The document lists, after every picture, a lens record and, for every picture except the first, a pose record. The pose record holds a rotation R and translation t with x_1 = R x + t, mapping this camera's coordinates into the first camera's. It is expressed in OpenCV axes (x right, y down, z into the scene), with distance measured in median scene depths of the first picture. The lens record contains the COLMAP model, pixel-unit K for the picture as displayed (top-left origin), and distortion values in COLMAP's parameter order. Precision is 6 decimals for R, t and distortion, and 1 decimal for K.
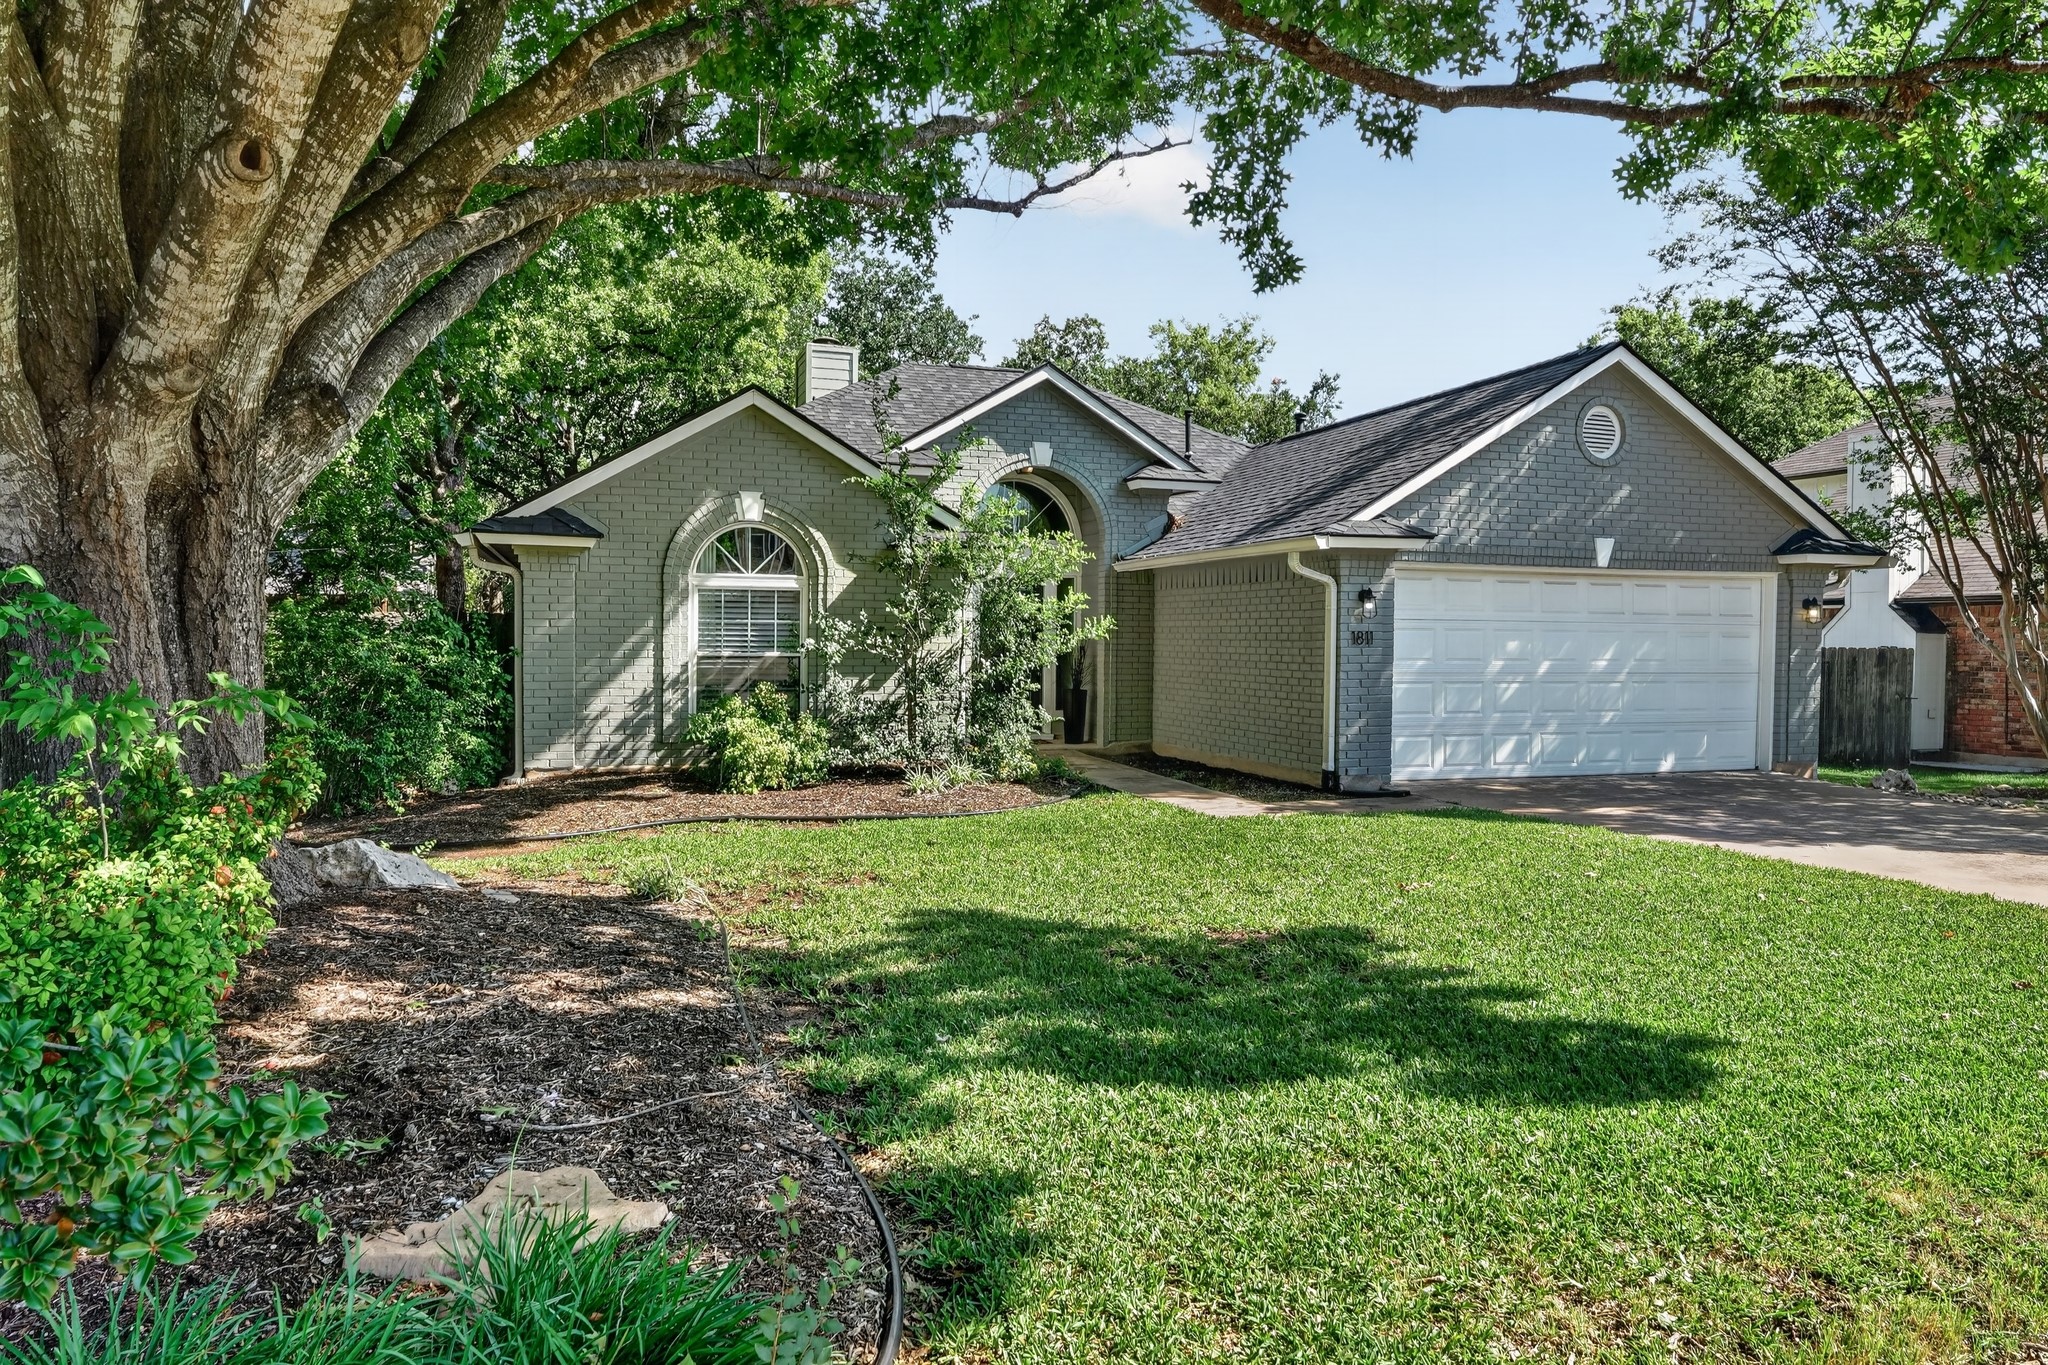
lens RADIAL K [[1424.1, 0, 1024.1], [0, 1424.1, 680.0], [0, 0, 1]] dist [-0.002362, -0.002749]
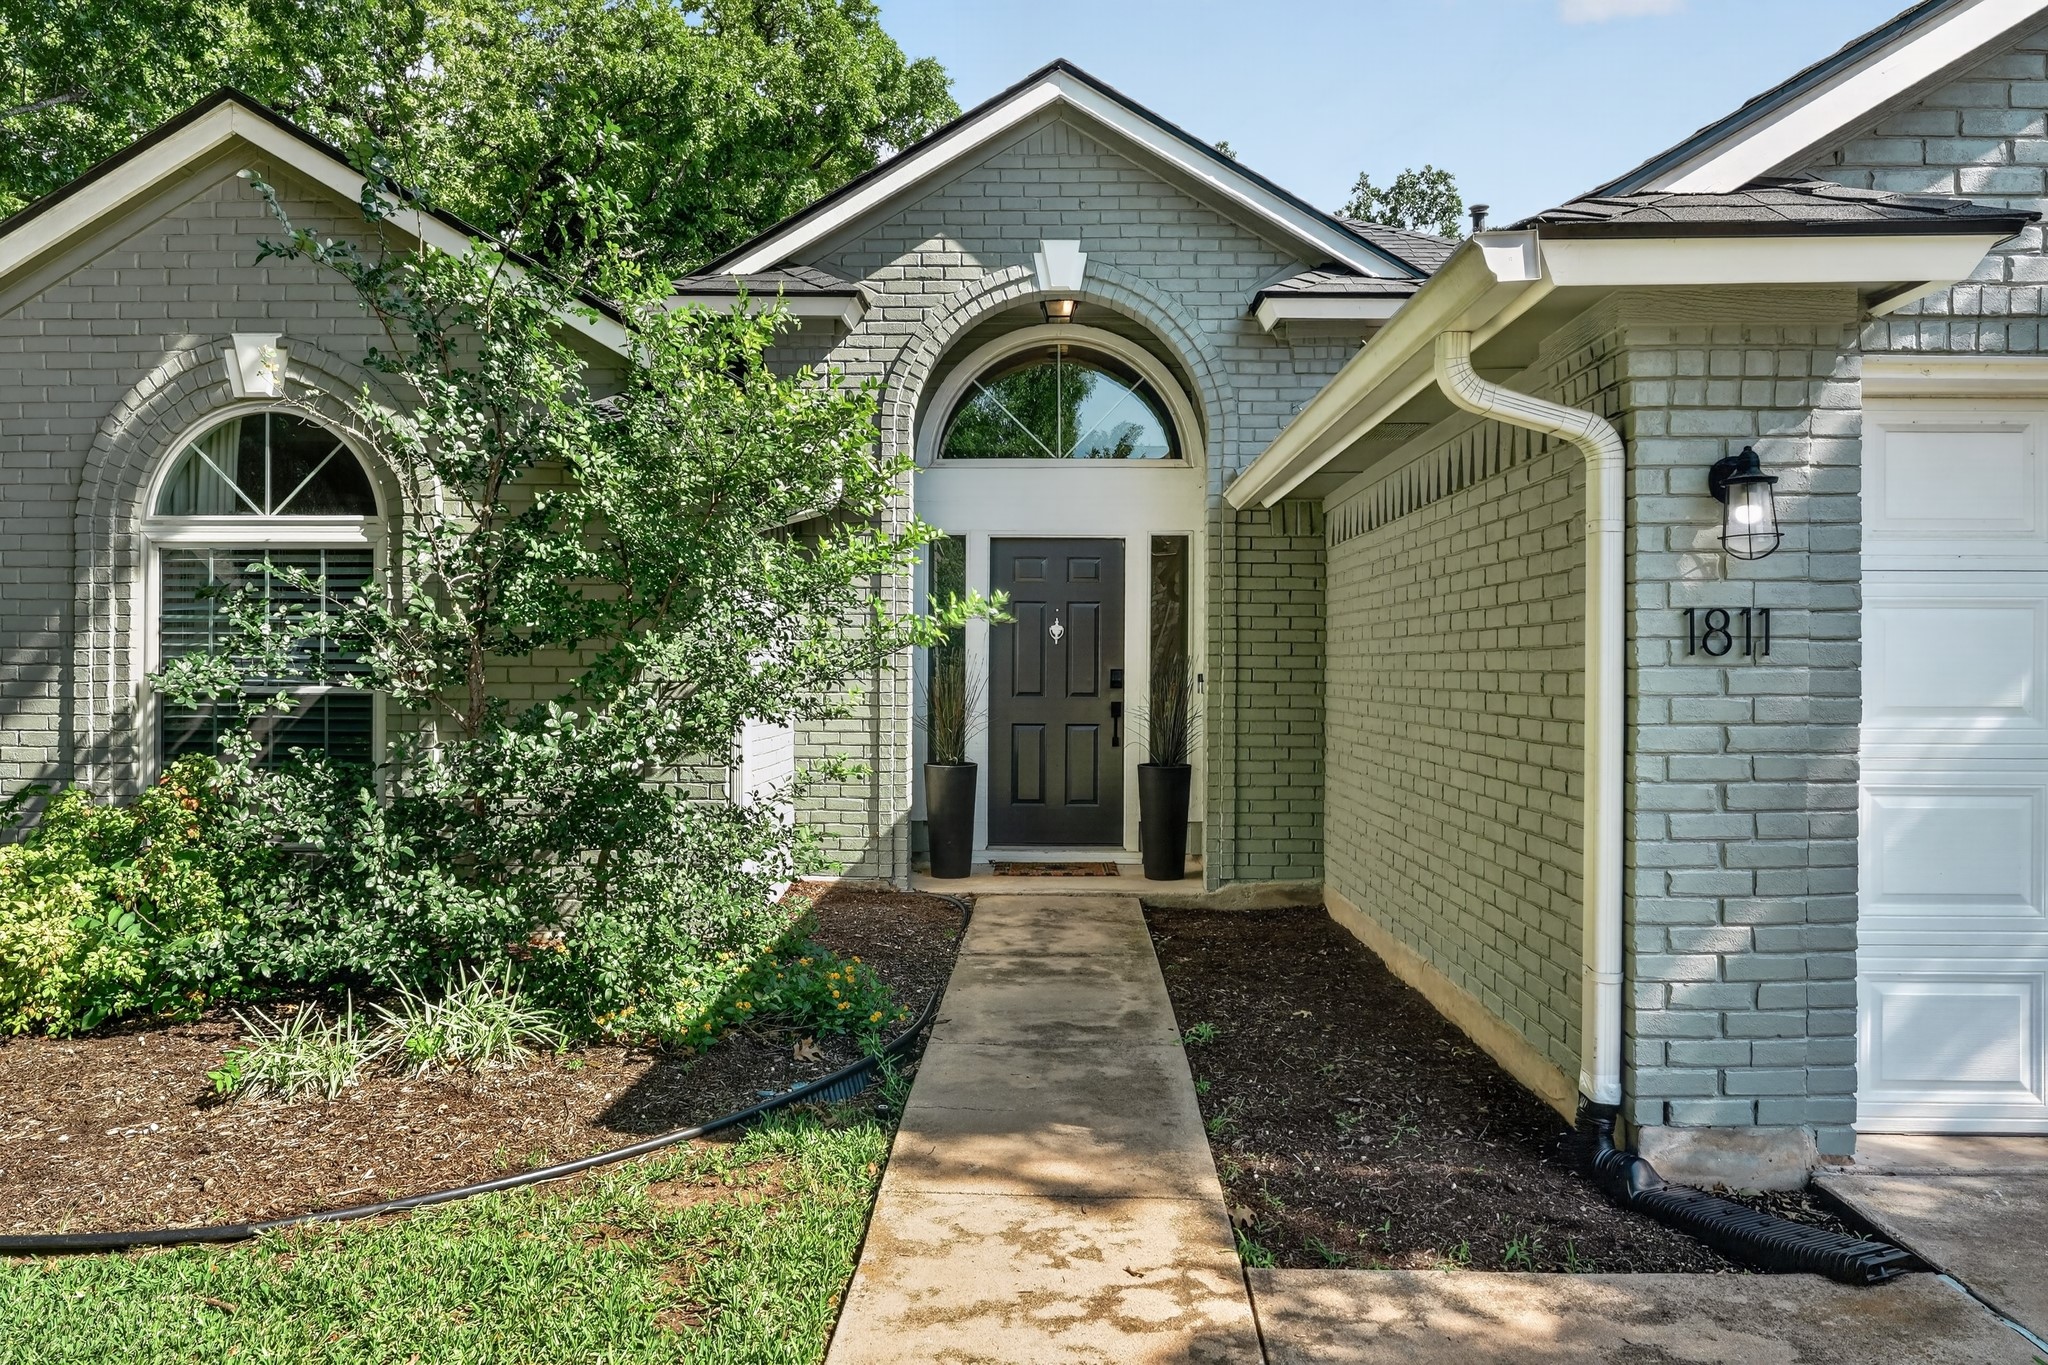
lens RADIAL K [[1424.1, 0, 1025.6], [0, 1424.1, 685.3], [0, 0, 1]] dist [-0.002362, -0.002749]
pose [[0.935903, -0.000701, -0.352256, 0.201531], [-0.006682, 0.999783, -0.019743, -0.012565], [0.352193, 0.020831, 0.935696, 0.674386]]
